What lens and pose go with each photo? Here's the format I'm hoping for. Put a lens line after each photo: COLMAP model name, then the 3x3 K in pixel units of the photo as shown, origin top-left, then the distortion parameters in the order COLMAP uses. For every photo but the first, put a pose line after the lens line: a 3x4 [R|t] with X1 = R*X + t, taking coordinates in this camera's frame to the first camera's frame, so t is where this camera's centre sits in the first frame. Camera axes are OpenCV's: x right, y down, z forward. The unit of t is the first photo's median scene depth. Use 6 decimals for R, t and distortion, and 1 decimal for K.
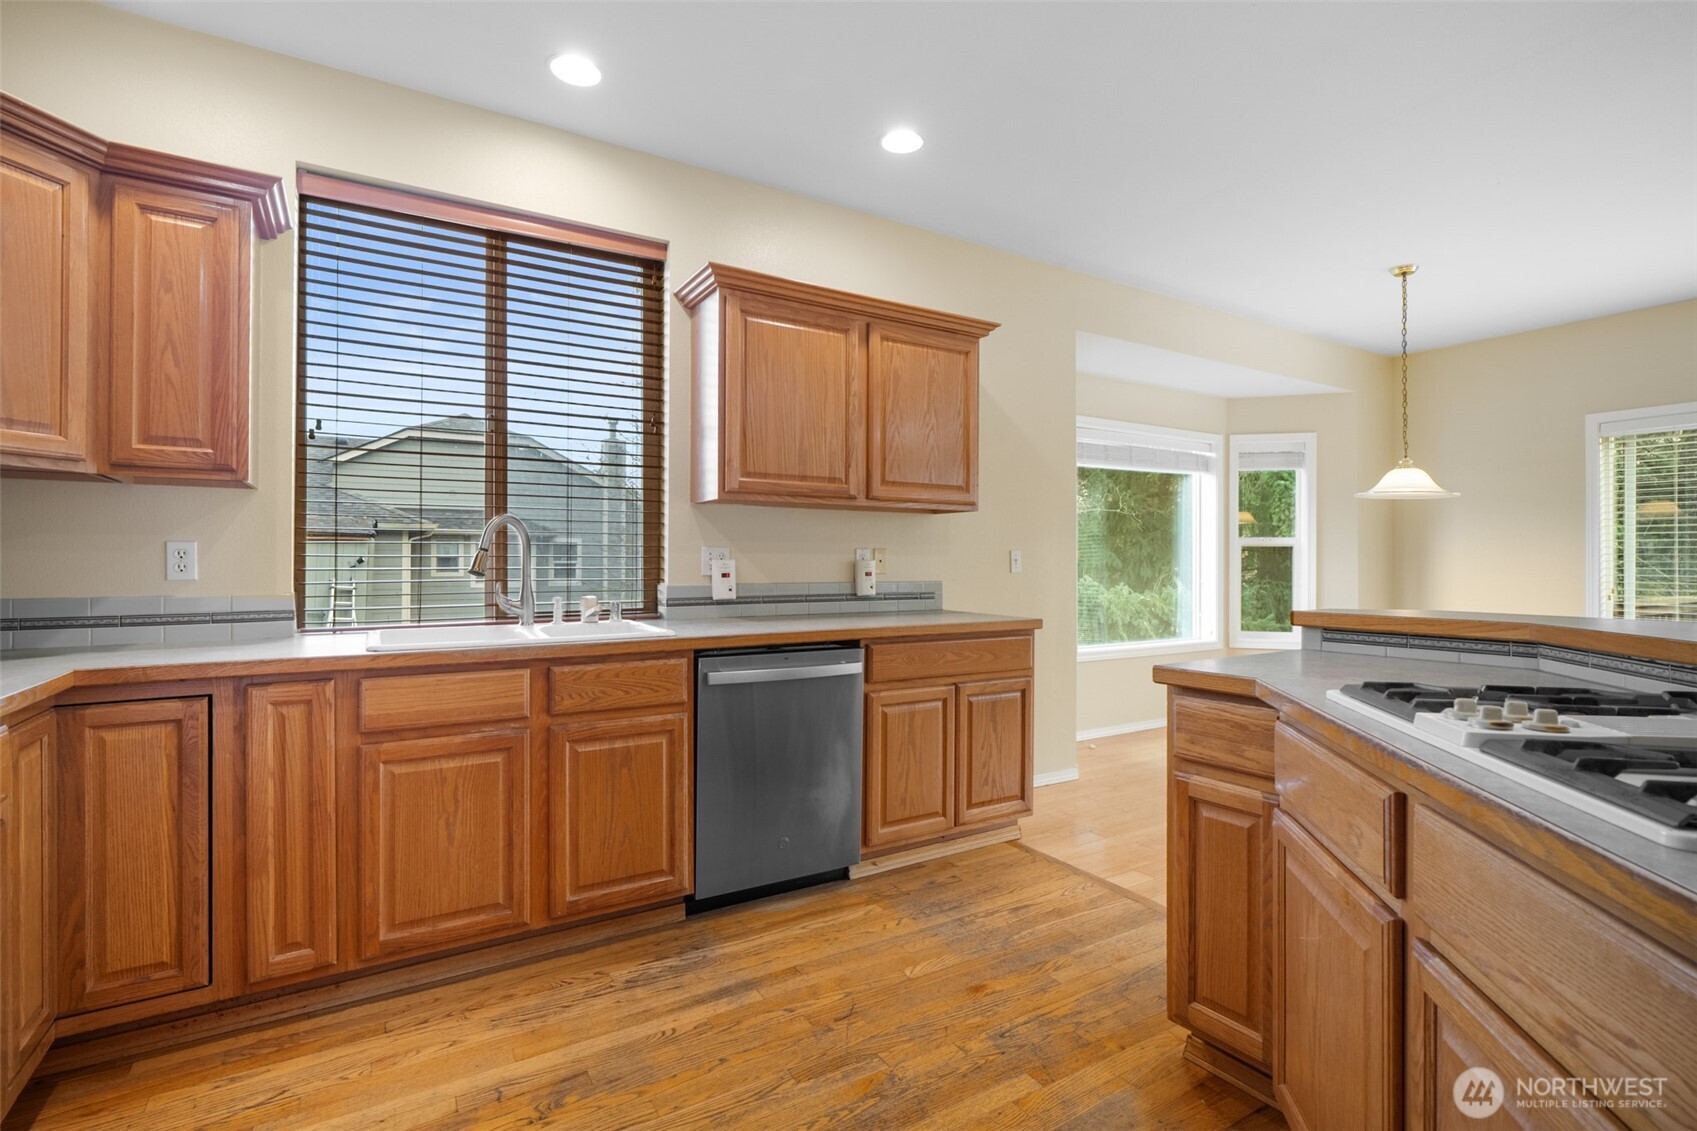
lens RADIAL K [[797.4, 0, 855.3], [0, 797.4, 559.4], [0, 0, 1]] dist [-0.000248, -0.000009]
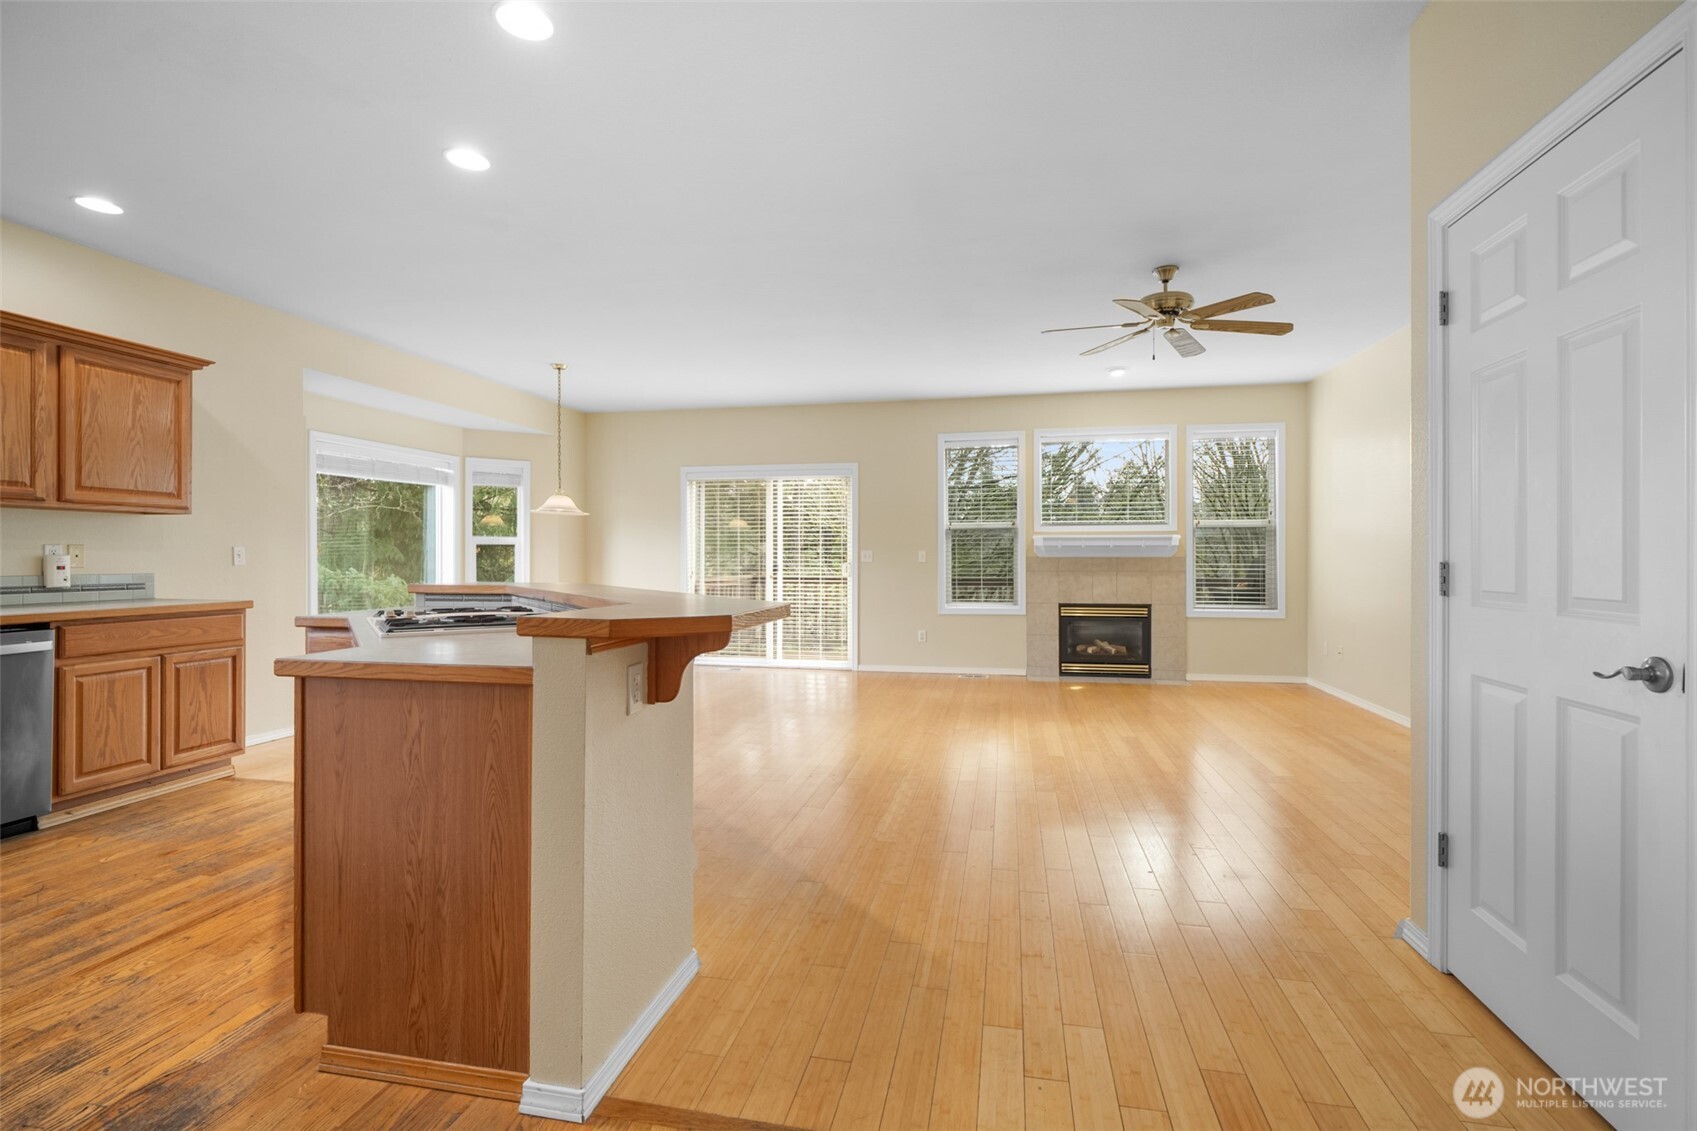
lens RADIAL K [[766.6, 0, 850.8], [0, 766.6, 558.0], [0, 0, 1]] dist [-0.001472, -0.000080]
pose [[0.687716, -0.003756, 0.725970, -0.000675], [-0.000873, 0.999982, 0.006001, -0.002603], [-0.725979, -0.004760, 0.687700, -0.579115]]
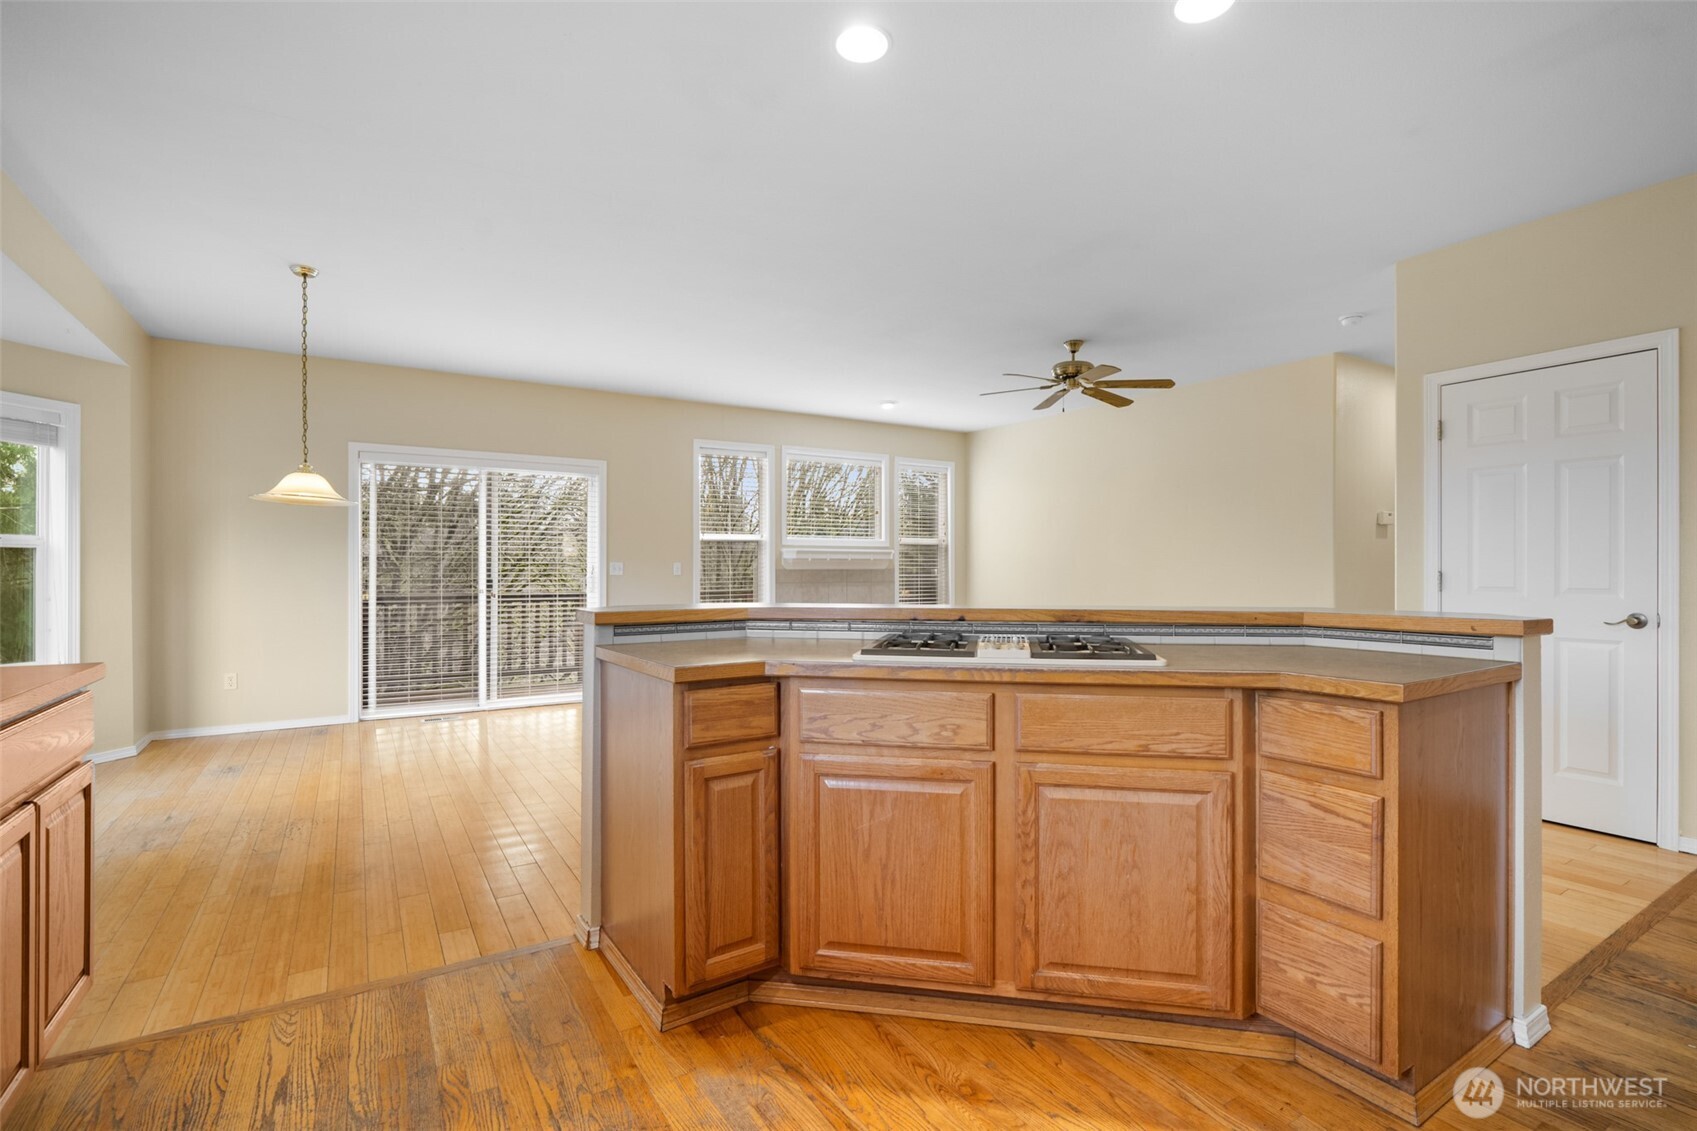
lens RADIAL K [[782.0, 0, 848.5], [0, 782.0, 565.5], [0, 0, 1]] dist [-0.000136, 0.000360]
pose [[-0.008556, 0.001884, 0.999962, -0.380694], [-0.002667, 0.999995, -0.001907, 0.000282], [-0.999960, -0.002683, -0.008551, 0.453483]]
